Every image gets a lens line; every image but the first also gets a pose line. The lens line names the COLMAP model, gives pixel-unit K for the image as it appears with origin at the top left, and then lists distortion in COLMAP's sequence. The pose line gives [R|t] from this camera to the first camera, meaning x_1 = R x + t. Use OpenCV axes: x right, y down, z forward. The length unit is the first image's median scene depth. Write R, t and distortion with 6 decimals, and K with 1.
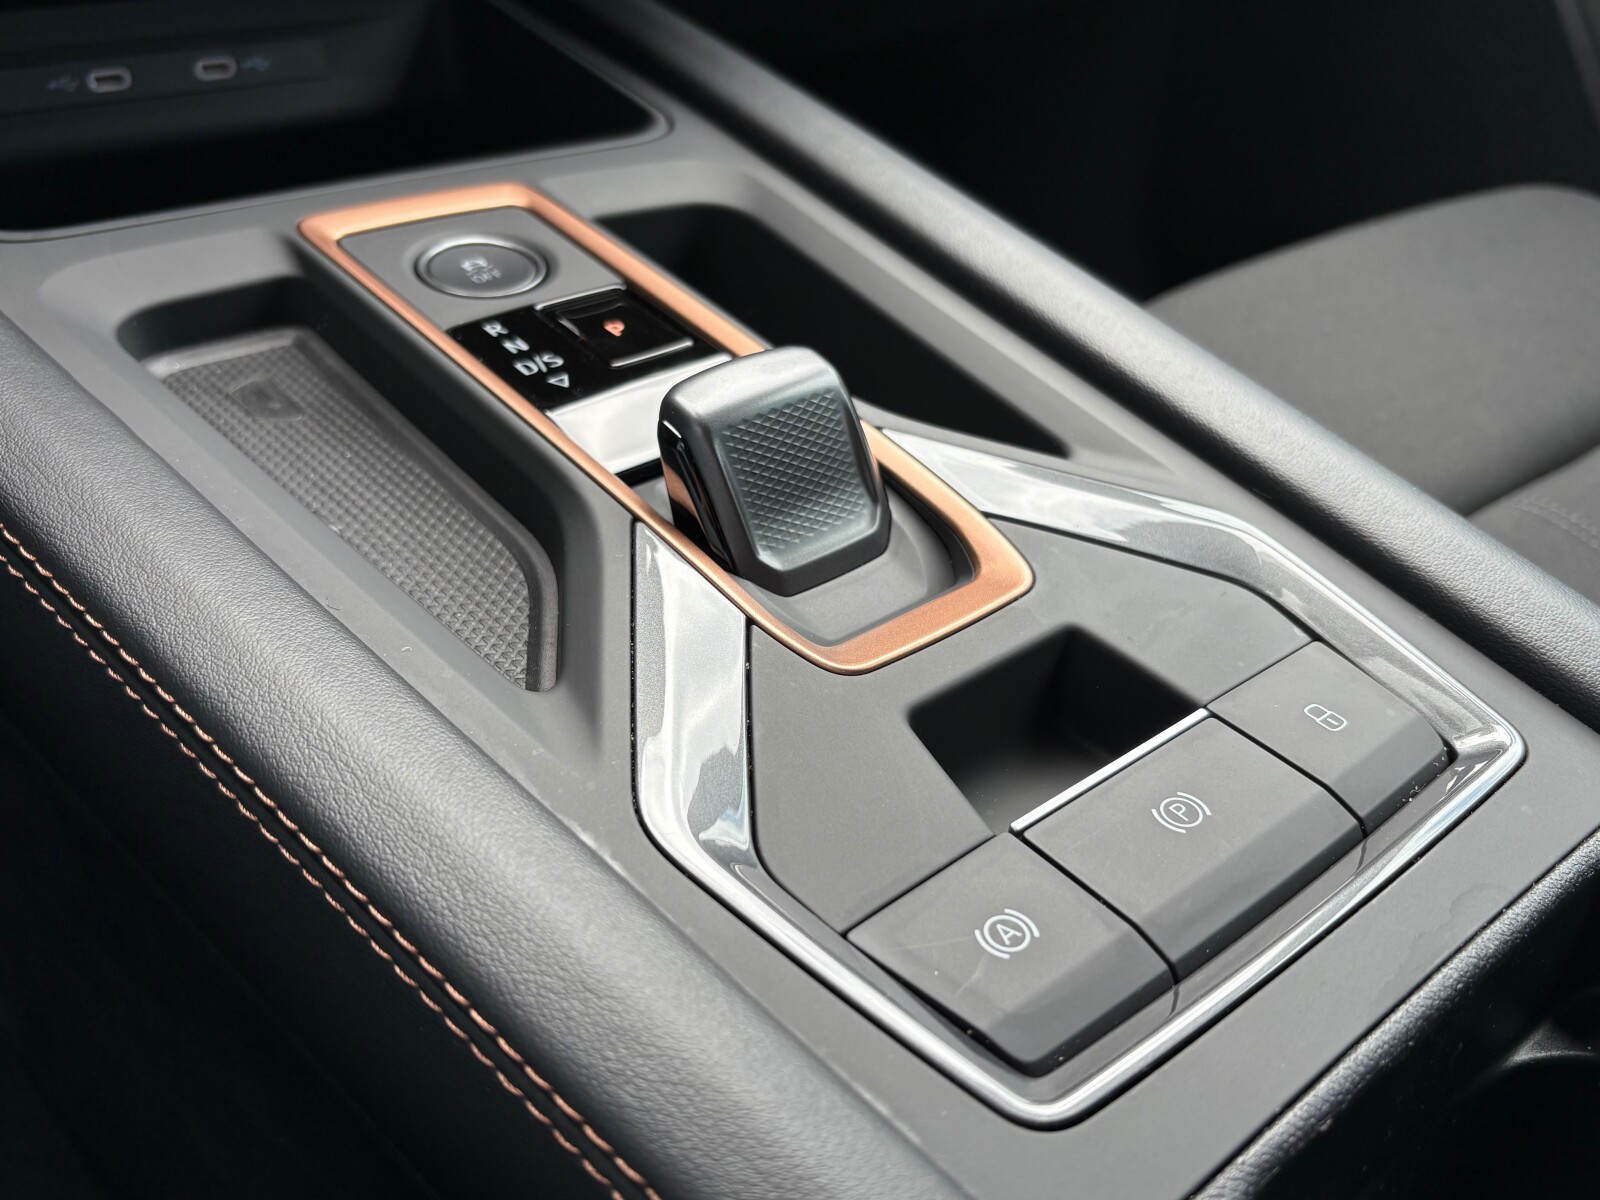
lens RADIAL K [[1531.9, 0, 800.0], [0, 1531.9, 600.0], [0, 0, 1]] dist [-0.006897, -0.007172]
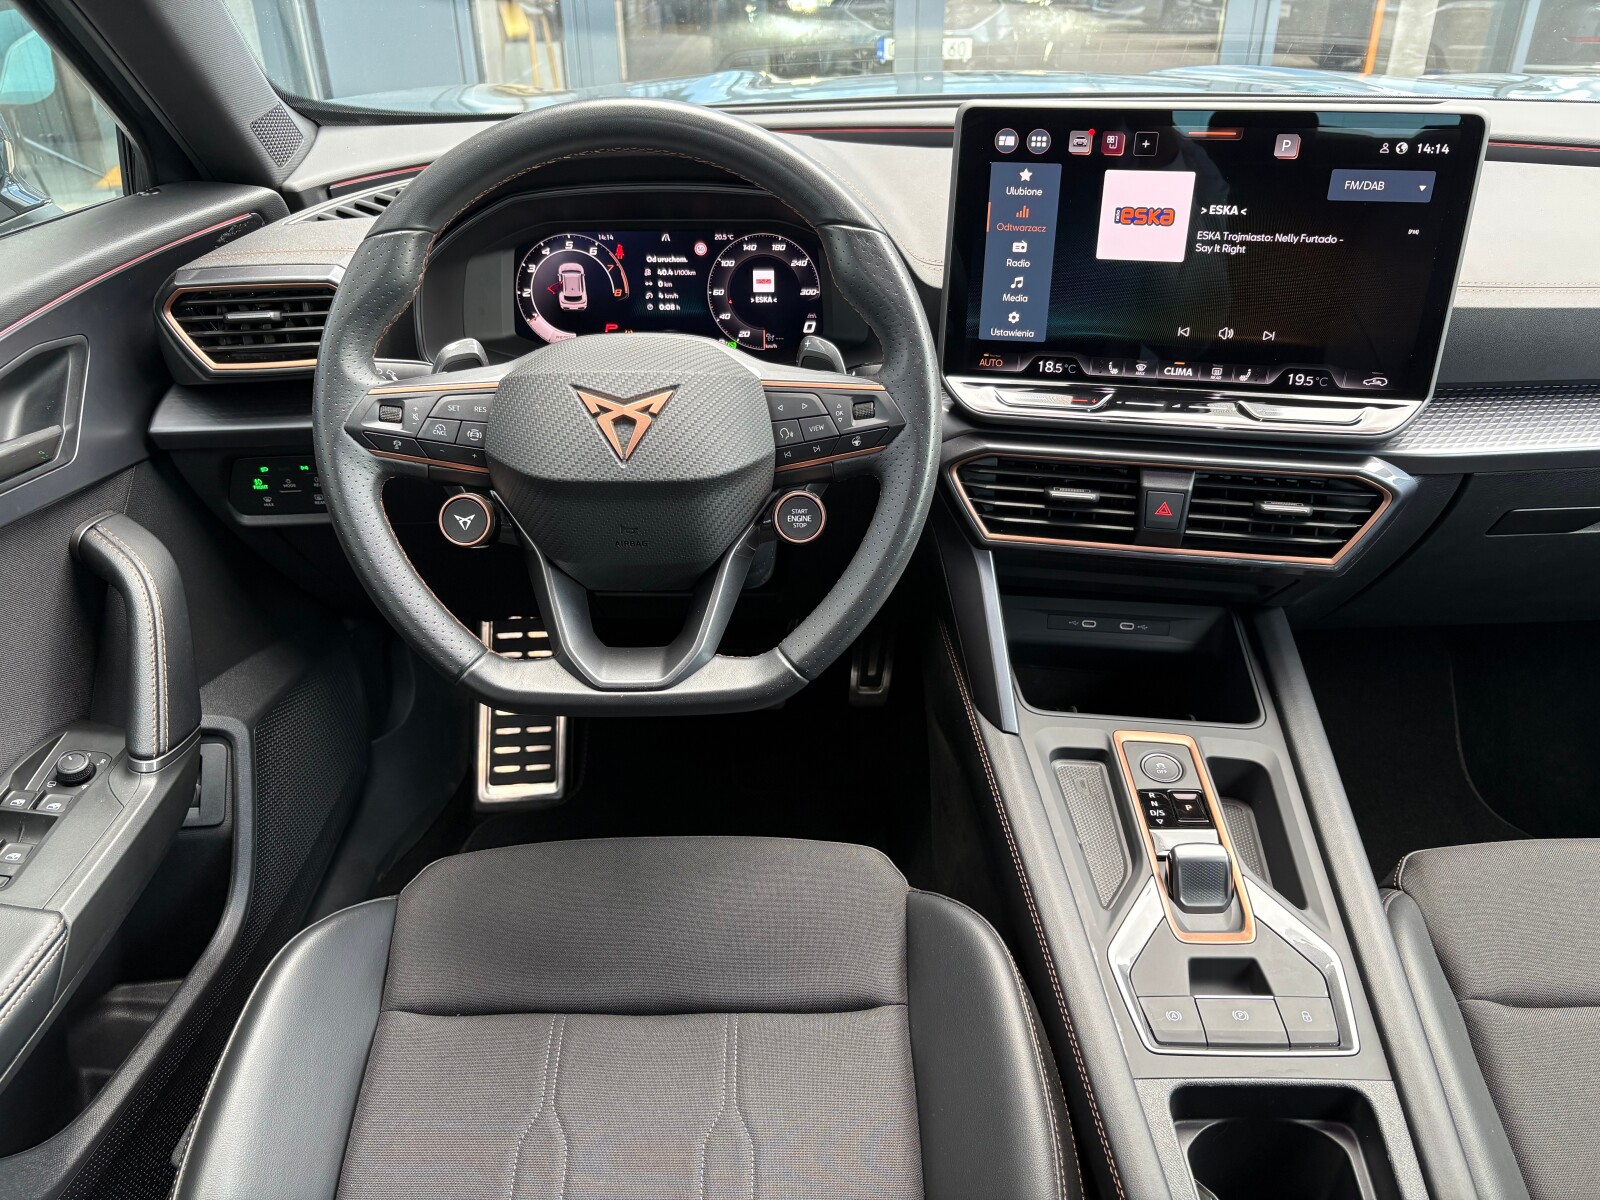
lens RADIAL K [[1221.9, 0, 800.0], [0, 1221.9, 600.0], [0, 0, 1]] dist [0.010605, 0.005125]
pose [[0.759030, 0.318826, -0.567648, 0.669065], [-0.348159, 0.935519, 0.059905, -0.521535], [0.550145, 0.152162, 0.821089, -1.880133]]
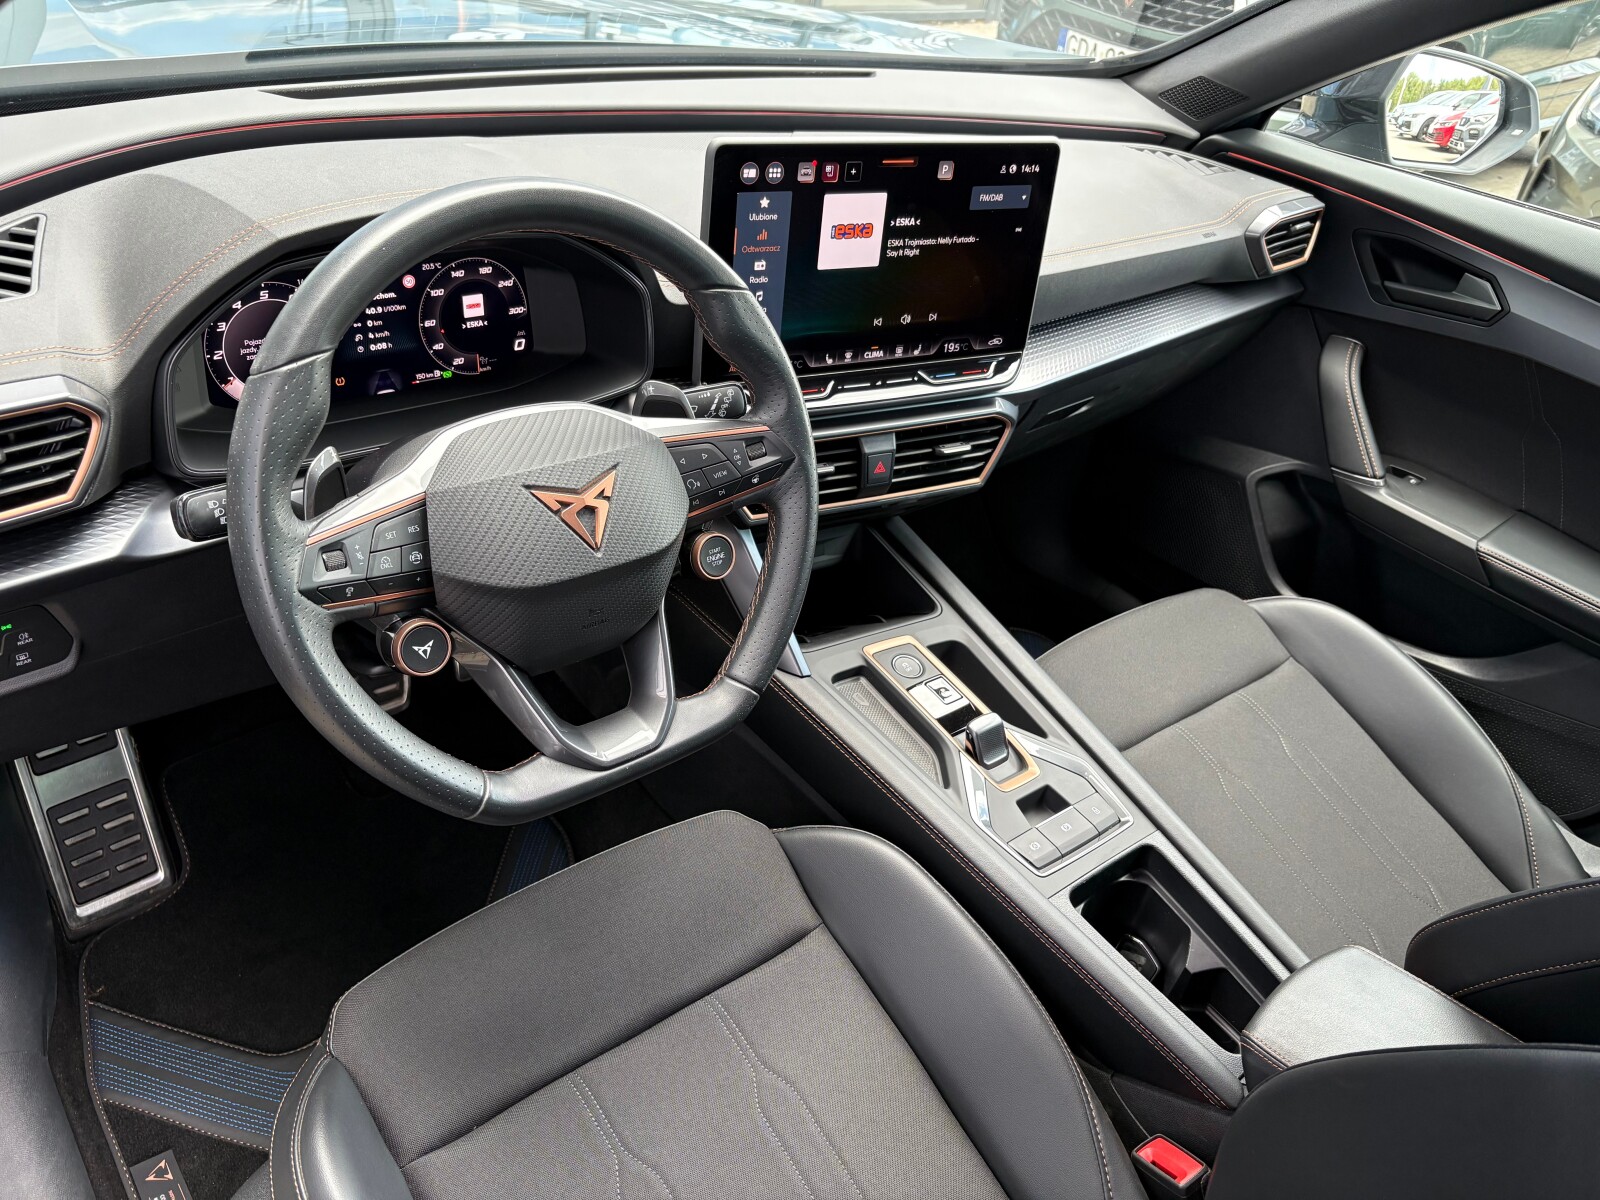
lens RADIAL K [[1212.4, 0, 800.0], [0, 1212.4, 600.0], [0, 0, 1]] dist [0.005996, -0.002937]
pose [[0.990182, 0.125991, 0.060551, -0.849212], [-0.127788, 0.991441, 0.026757, -0.530807], [-0.056661, -0.034232, 0.997806, -2.595263]]
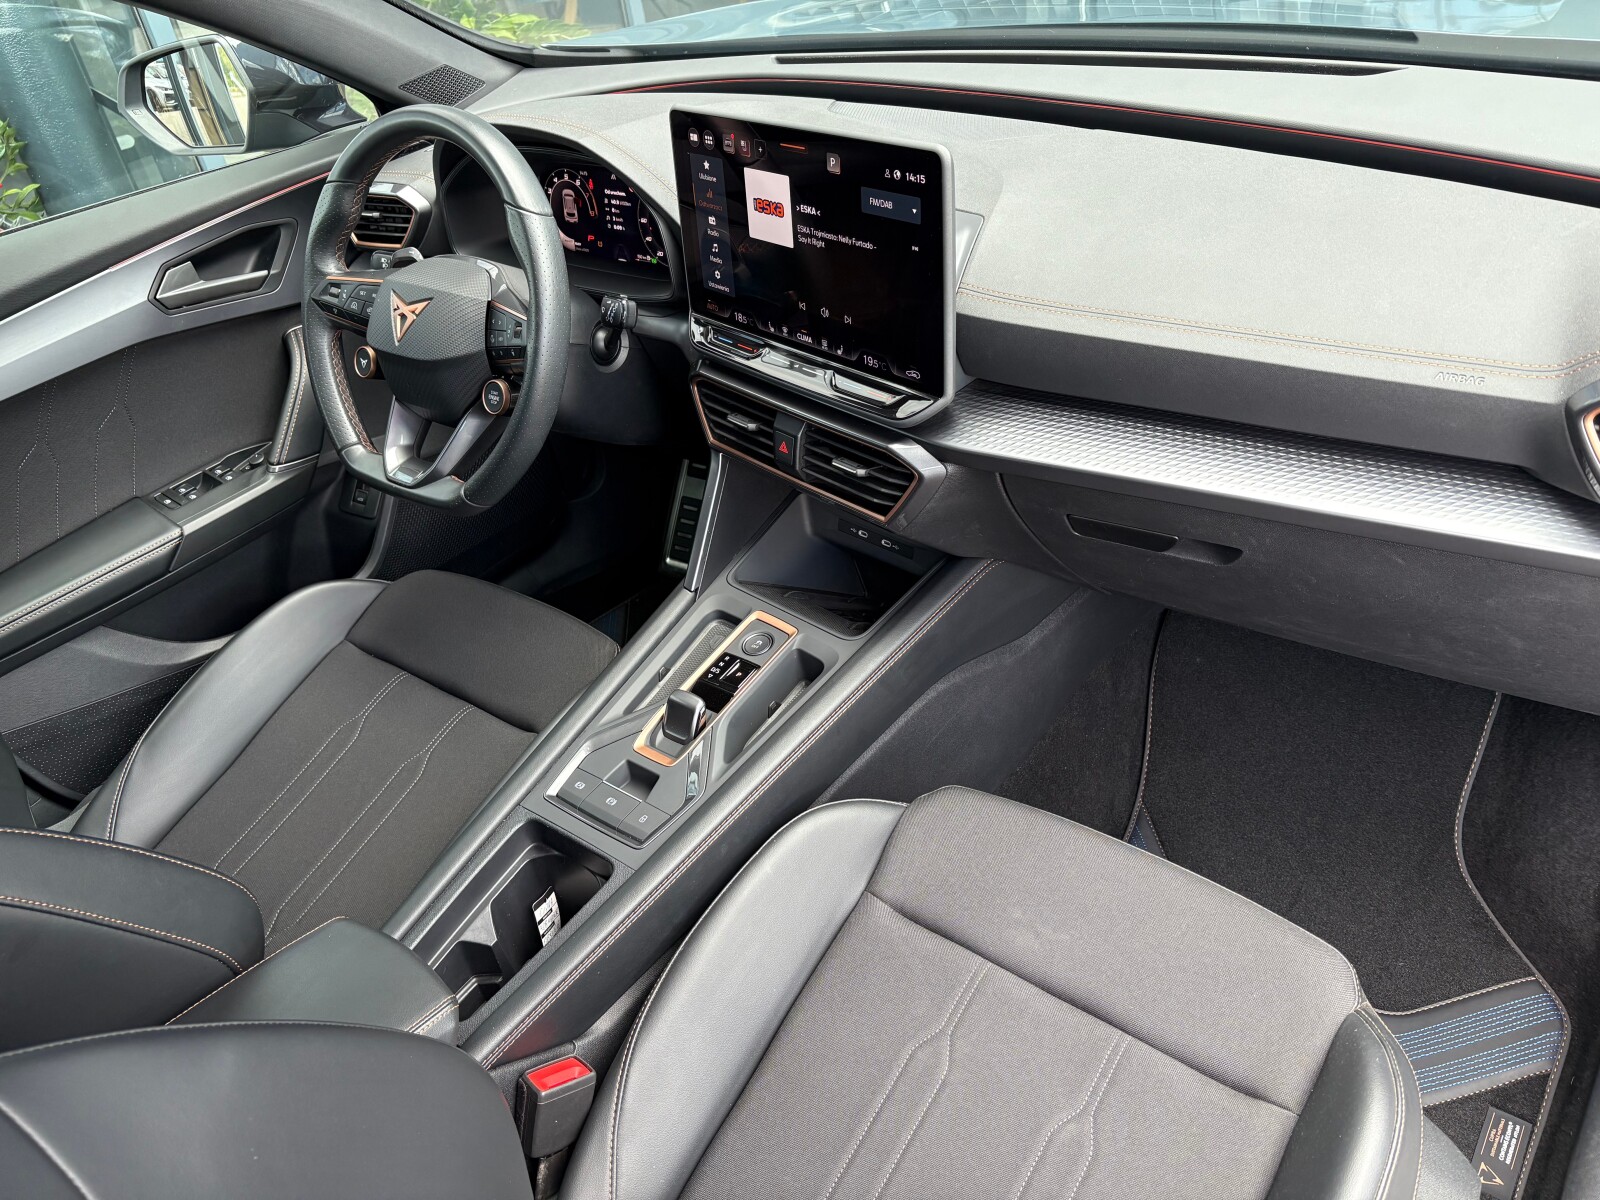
lens RADIAL K [[1221.9, 0, 800.0], [0, 1221.9, 600.0], [0, 0, 1]] dist [0.010605, 0.005125]
pose [[0.189708, 0.549812, -0.813461, 2.878496], [-0.410918, 0.796916, 0.442799, -2.168975], [0.891716, 0.250263, 0.377108, -0.186417]]
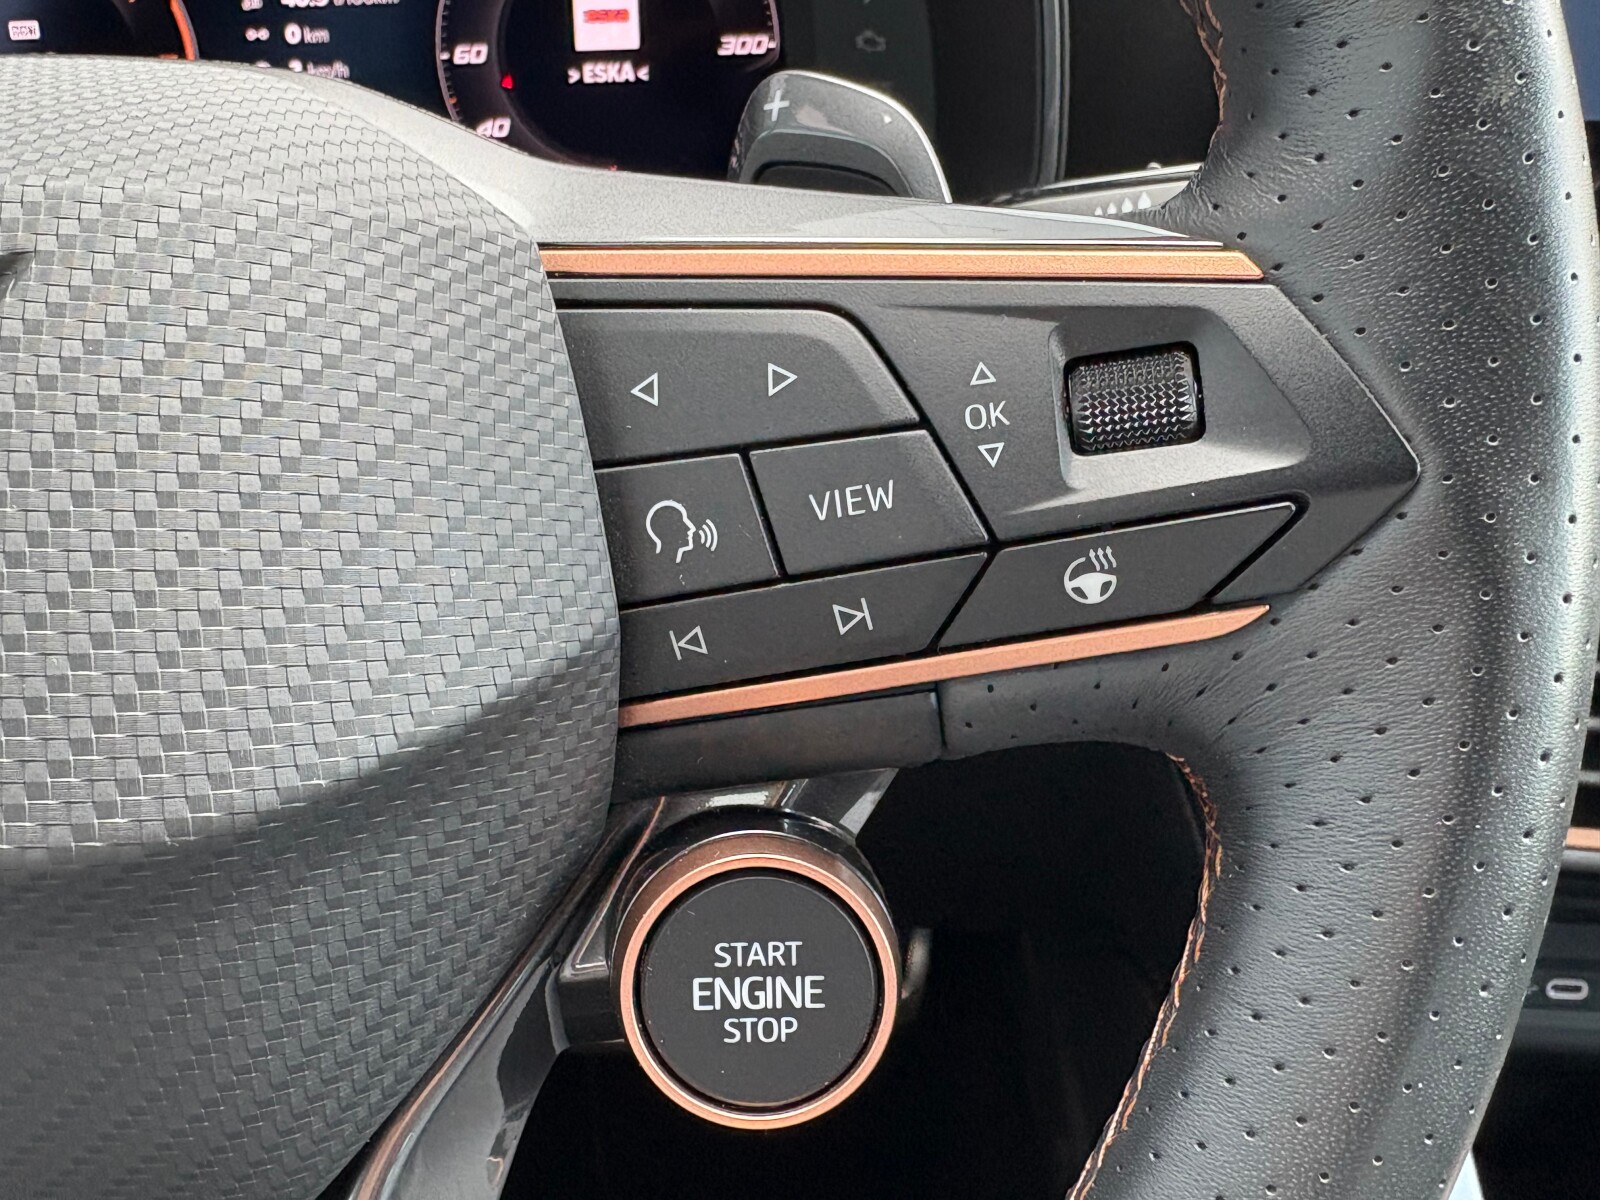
lens RADIAL K [[1552.1, 0, 673.5], [0, 1552.1, 597.0], [0, 0, 1]] dist [-0.048061, -0.003214]
pose [[0.750720, 0.287363, -0.594846, -0.594775], [-0.335363, 0.941558, 0.031614, -0.682842], [0.569167, 0.175756, 0.803218, -0.274588]]
